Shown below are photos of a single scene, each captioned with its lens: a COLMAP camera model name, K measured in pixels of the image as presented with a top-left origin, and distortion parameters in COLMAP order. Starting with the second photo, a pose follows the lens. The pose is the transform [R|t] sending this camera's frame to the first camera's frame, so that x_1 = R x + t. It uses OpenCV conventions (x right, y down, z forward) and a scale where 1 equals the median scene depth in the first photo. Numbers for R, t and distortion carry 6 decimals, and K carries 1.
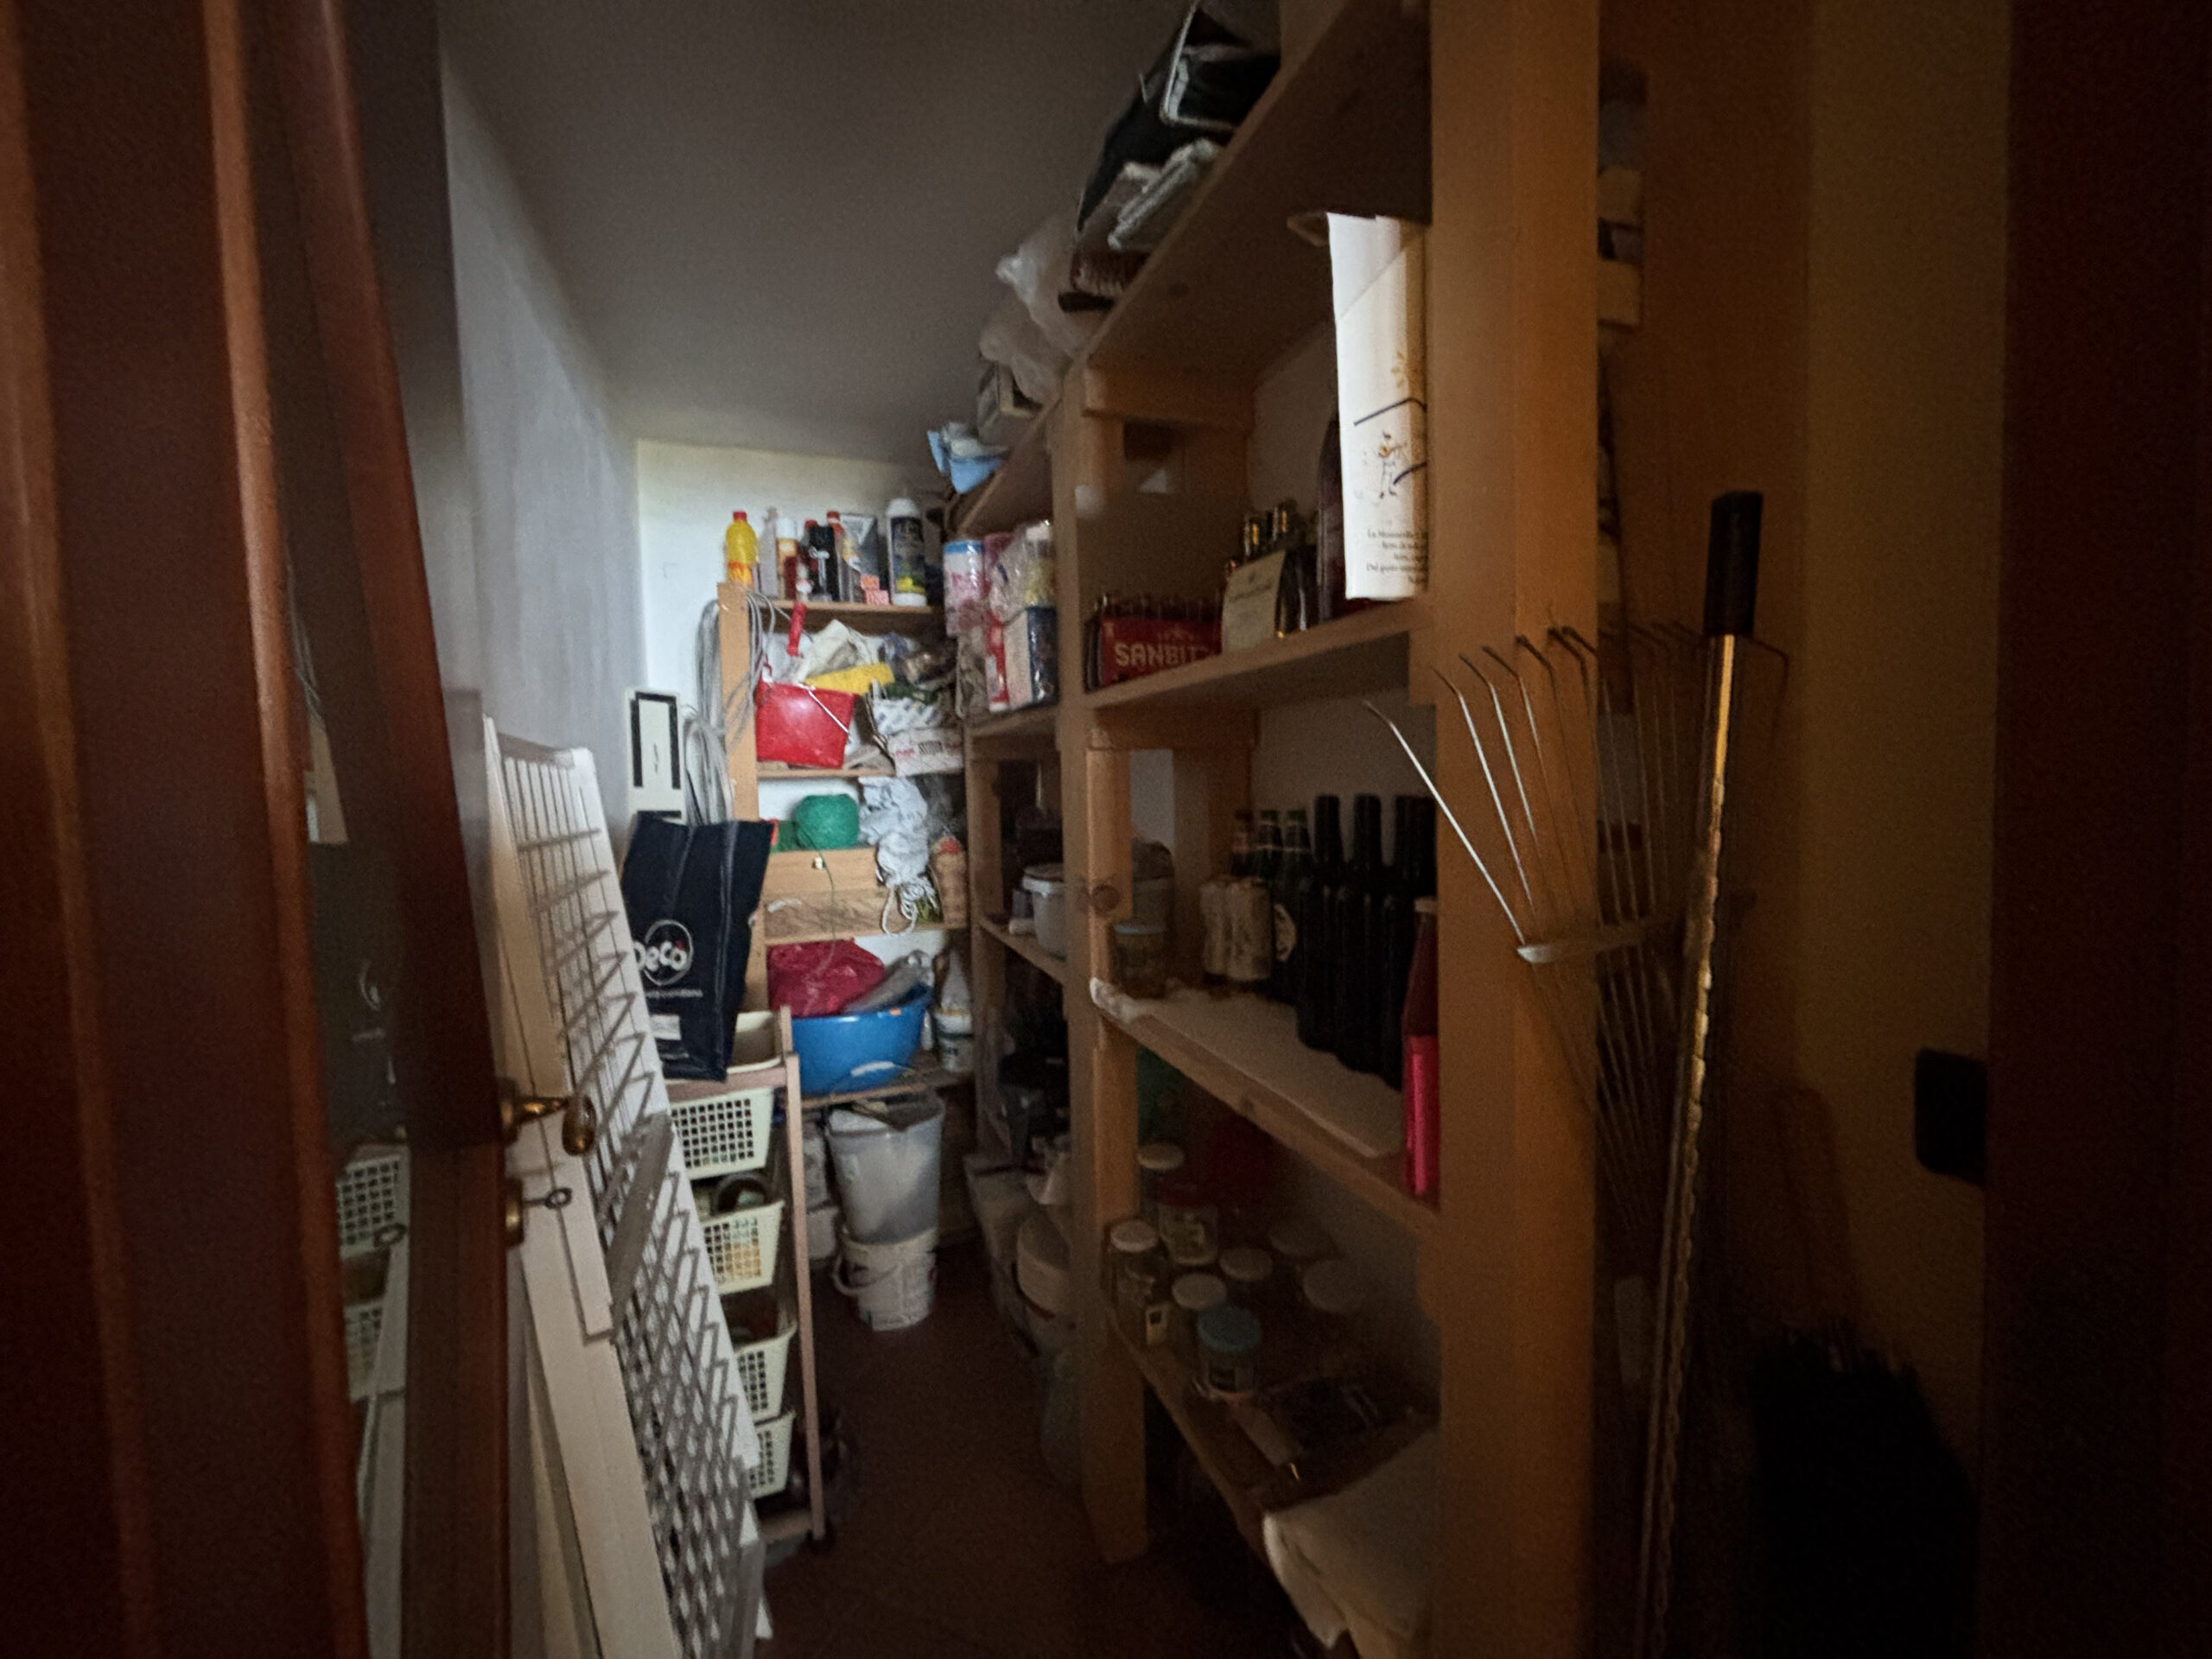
lens RADIAL K [[890.4, 0, 1103.6], [0, 890.4, 828.8], [0, 0, 1]] dist [0.001496, -0.000284]
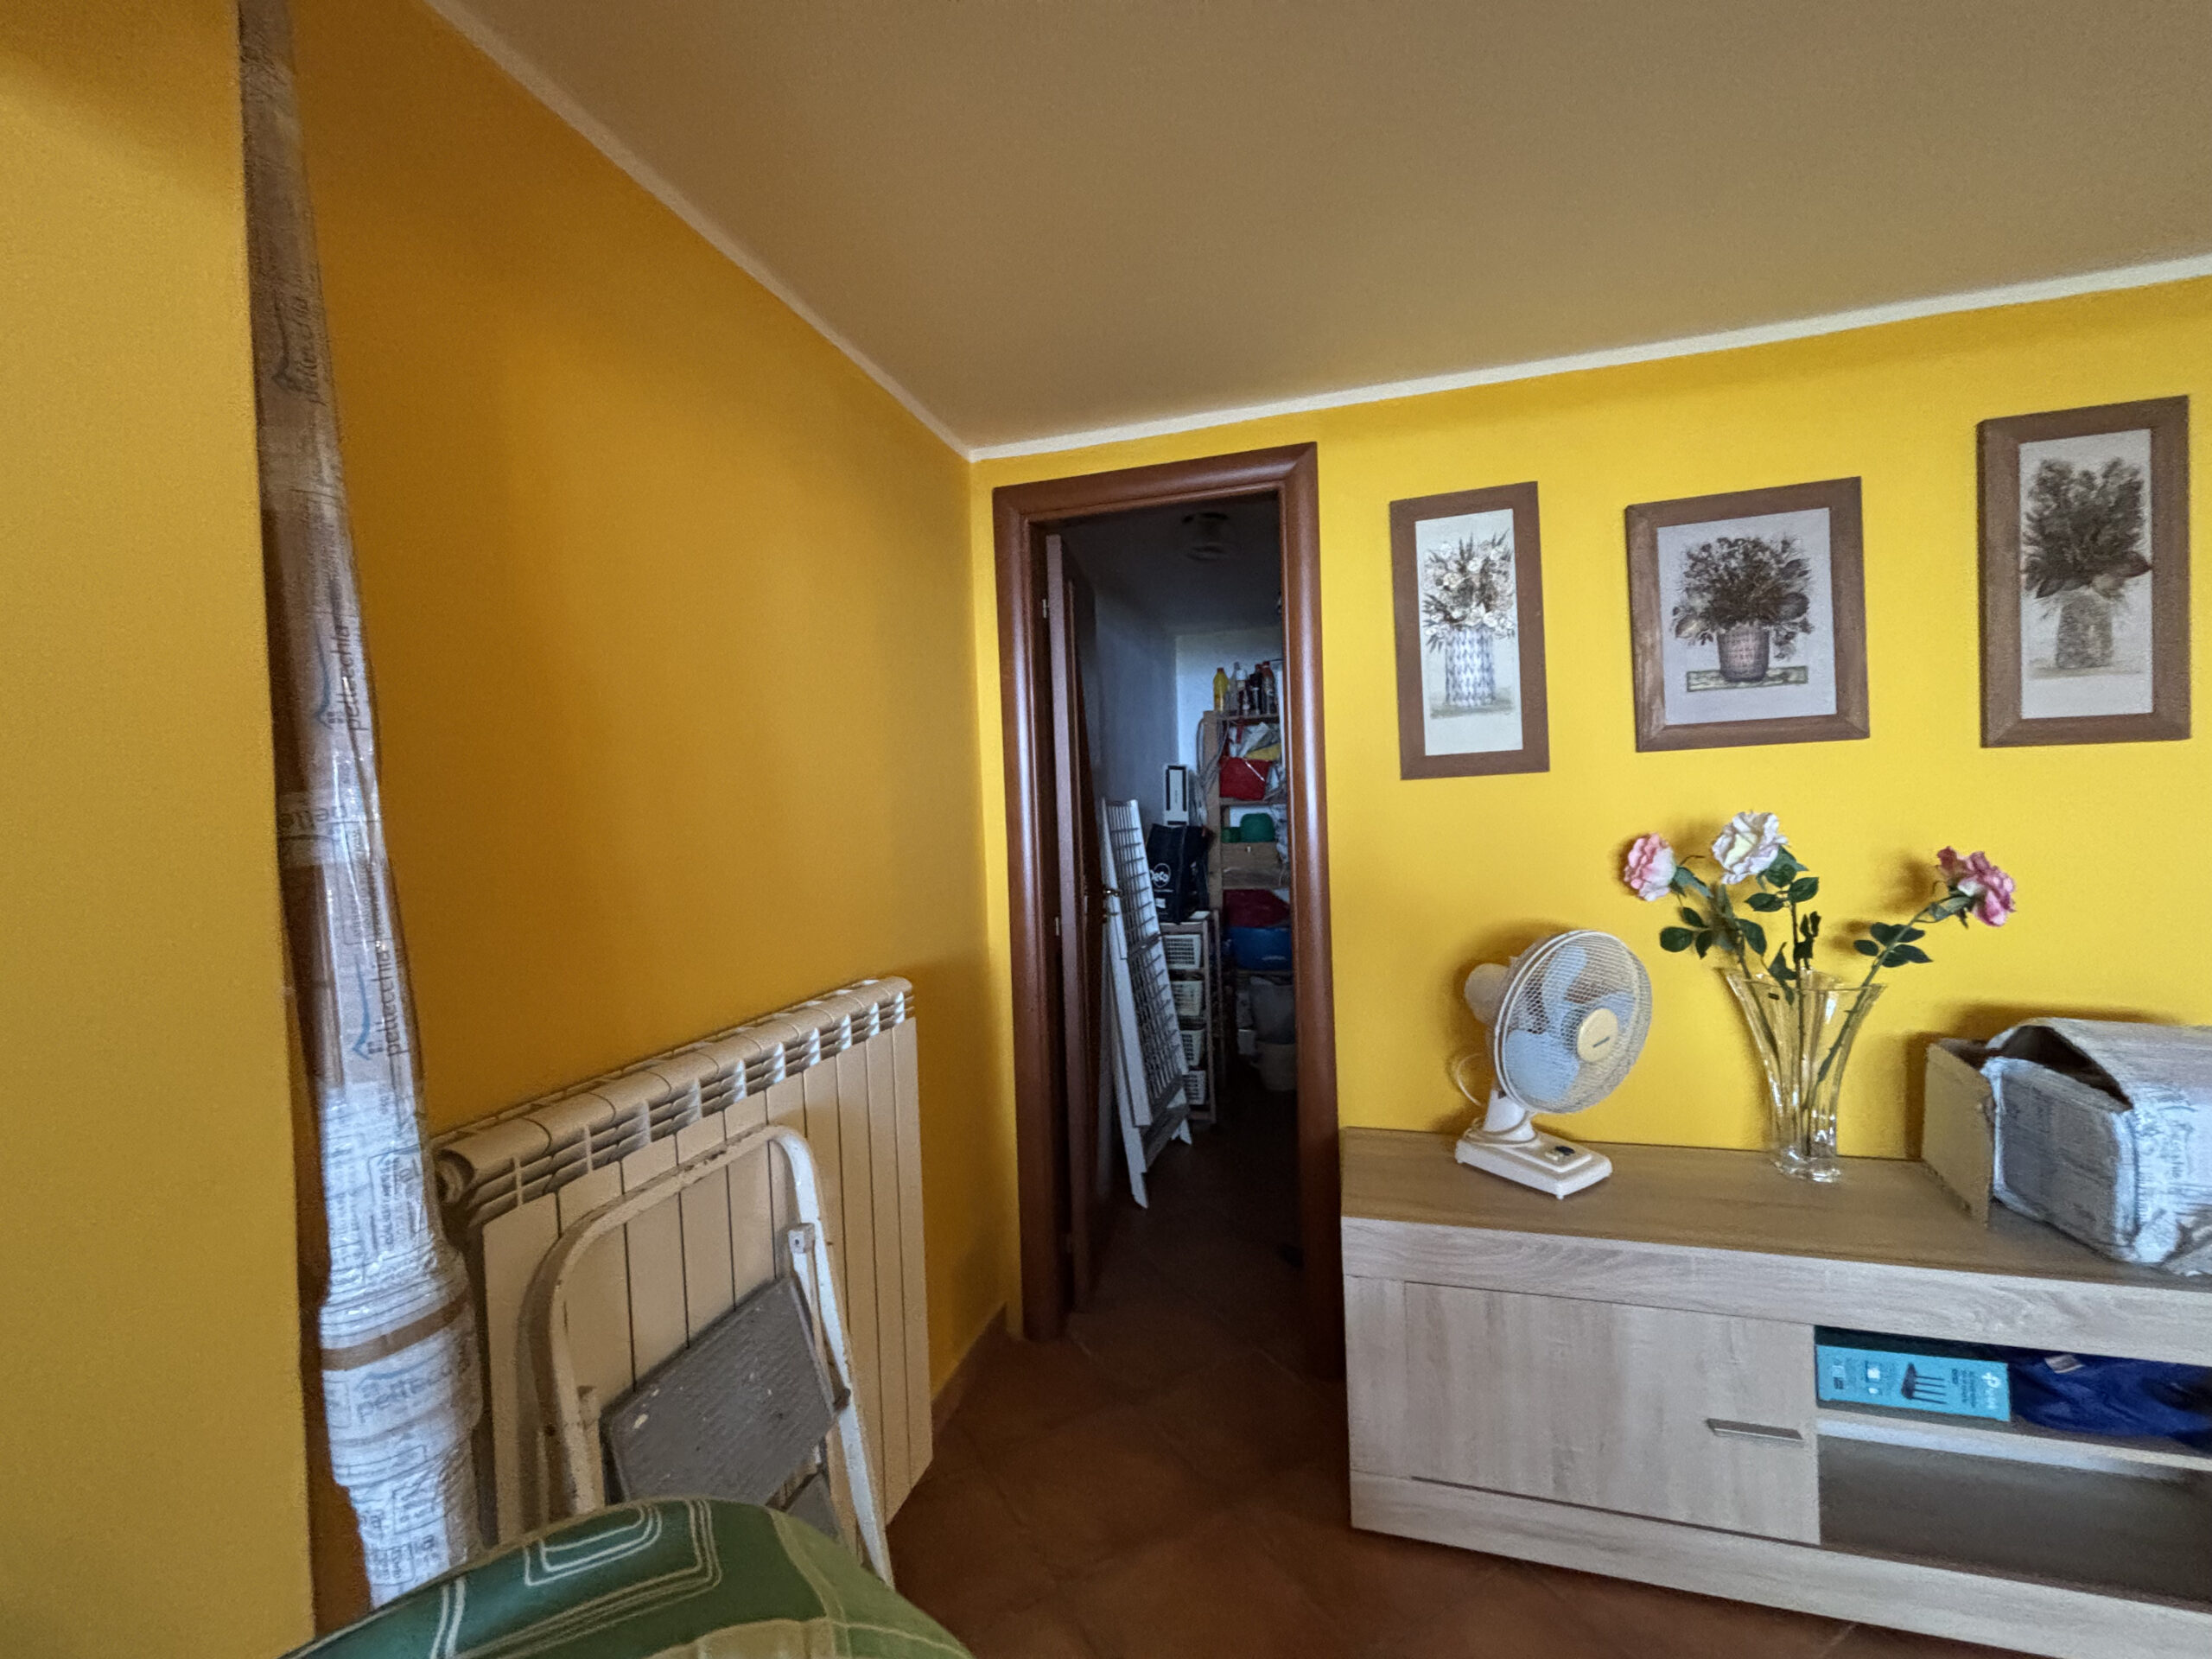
lens RADIAL K [[890.4, 0, 1114.0], [0, 890.4, 826.7], [0, 0, 1]] dist [0.001496, -0.000284]
pose [[0.817630, 0.012046, -0.575619, 0.589239], [-0.021964, 0.999706, -0.010276, 0.016429], [0.575326, 0.021045, 0.817654, -0.802091]]
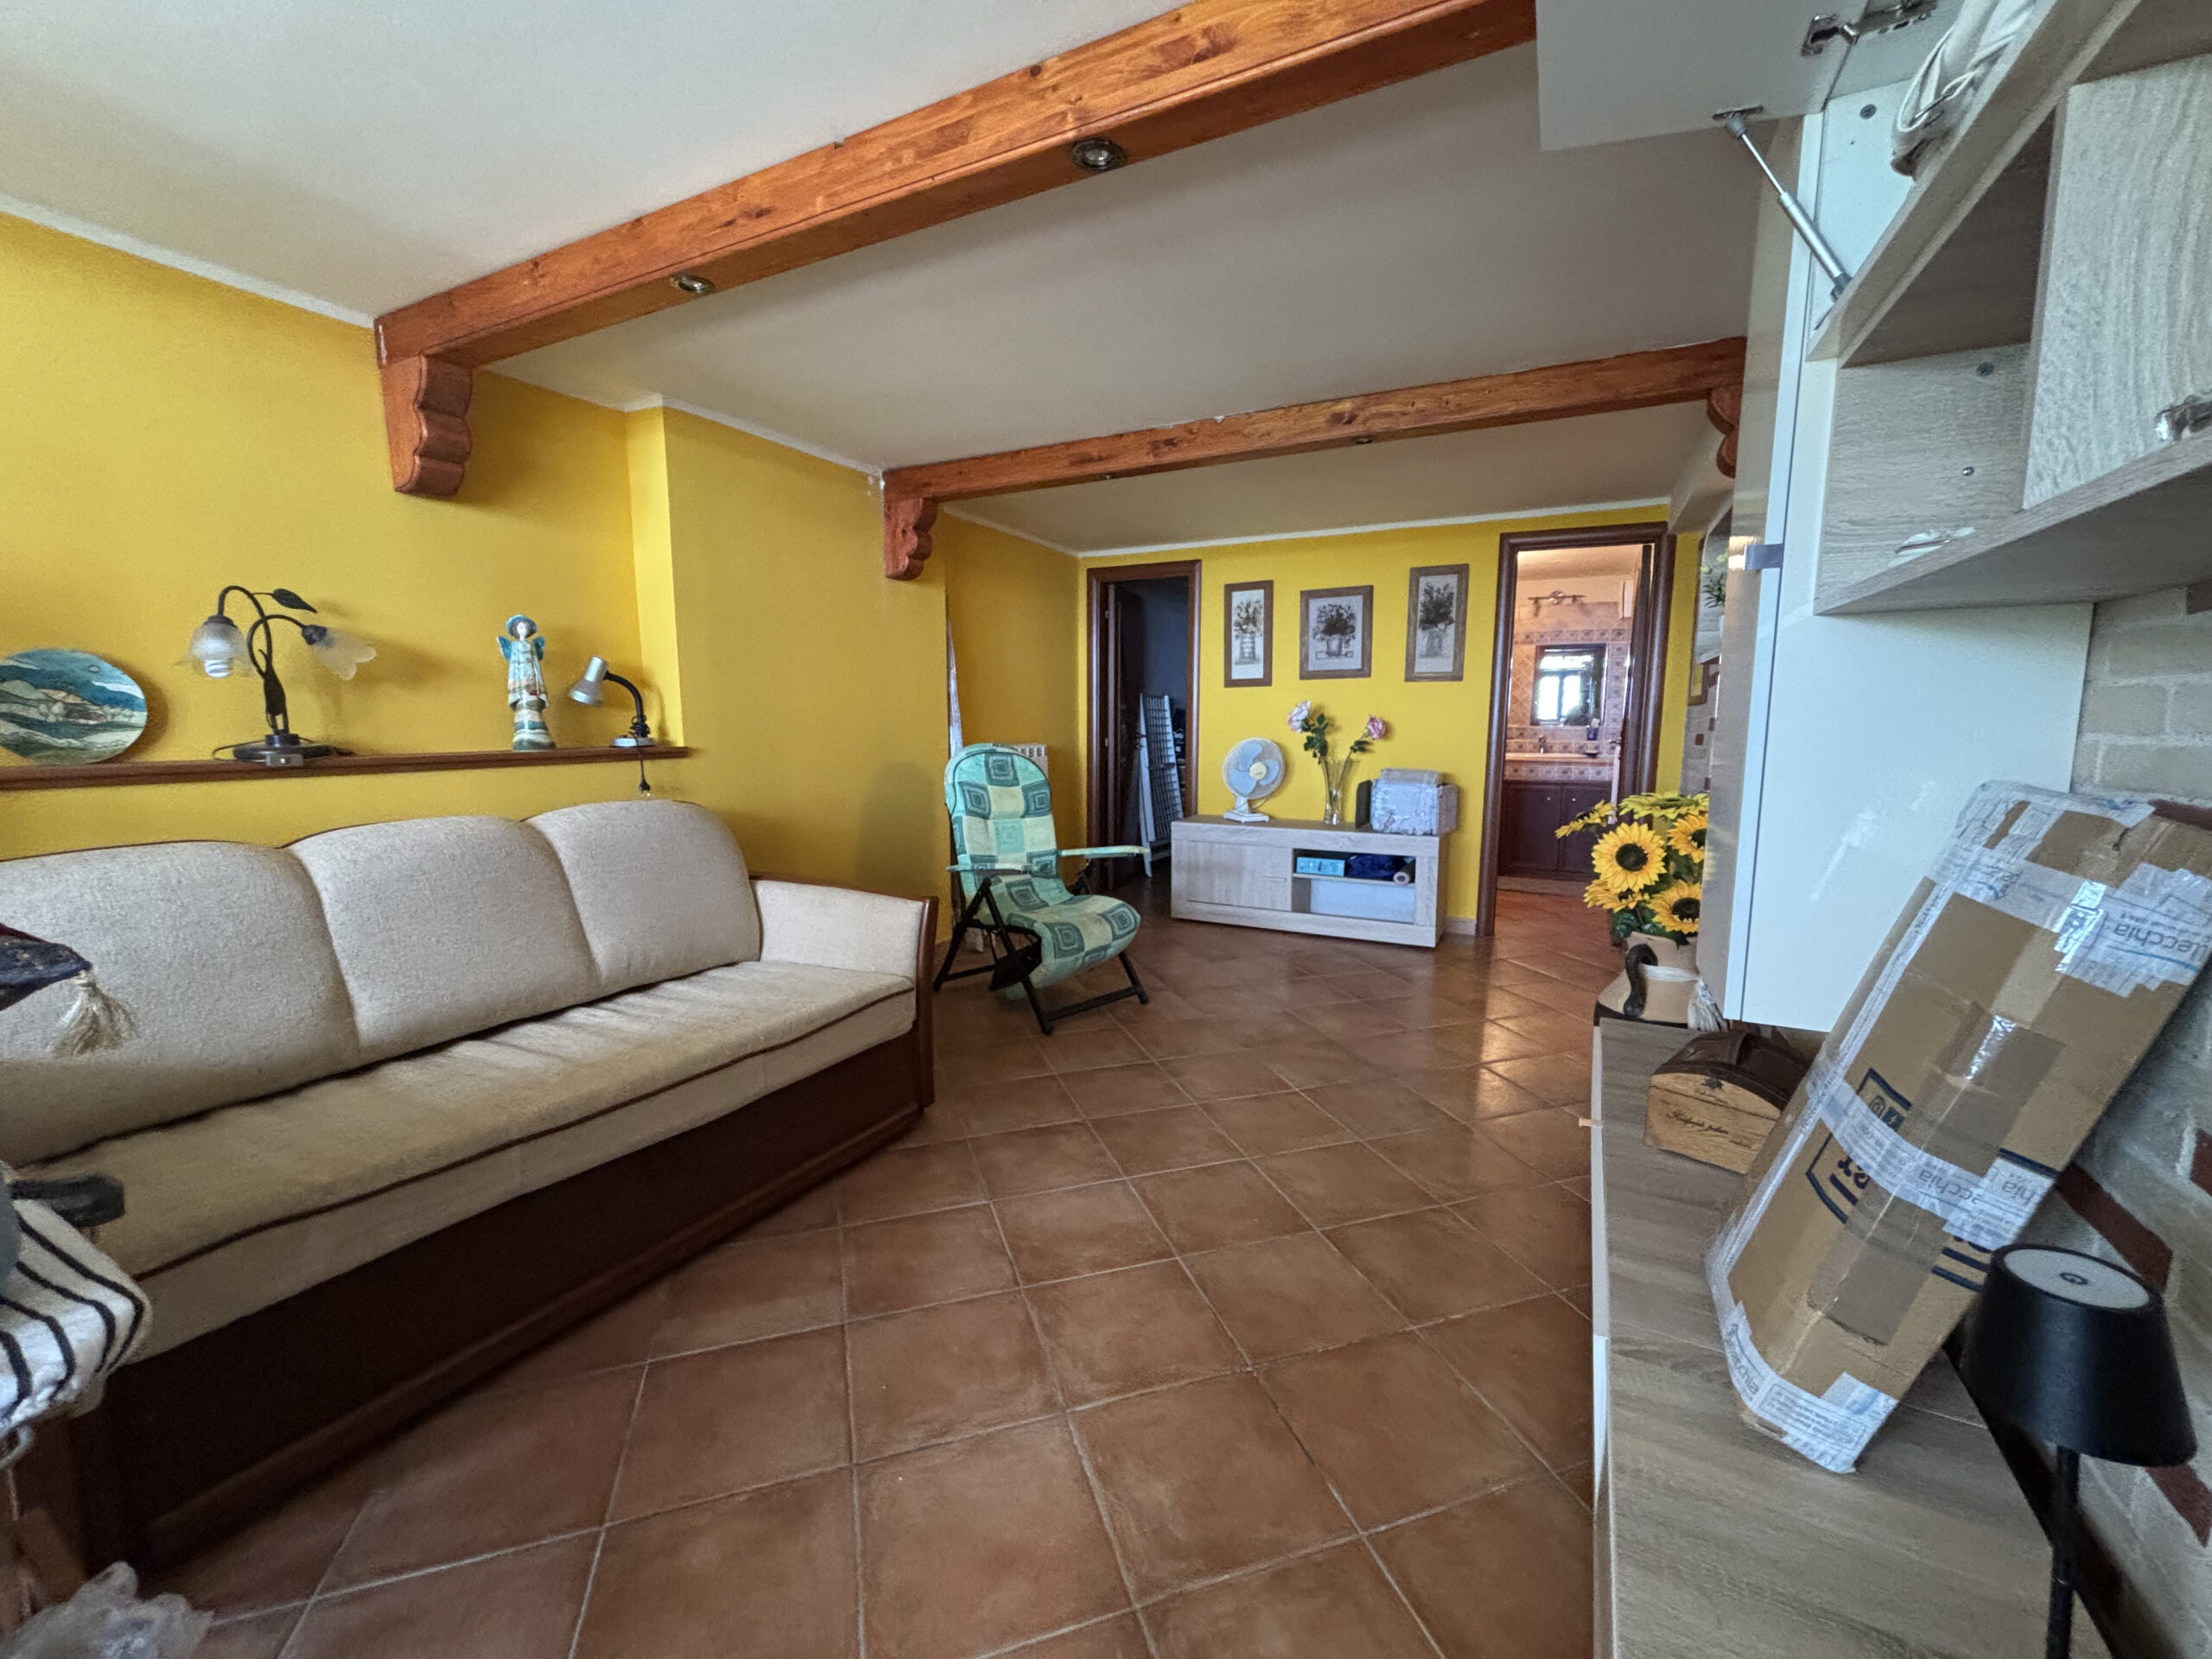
lens RADIAL K [[890.4, 0, 1096.6], [0, 890.4, 824.7], [0, 0, 1]] dist [0.001496, -0.000284]
pose [[0.681581, 0.119031, -0.721996, 1.928566], [-0.065312, 0.992639, 0.101995, 0.105761], [0.728822, -0.022363, 0.684338, -1.881206]]
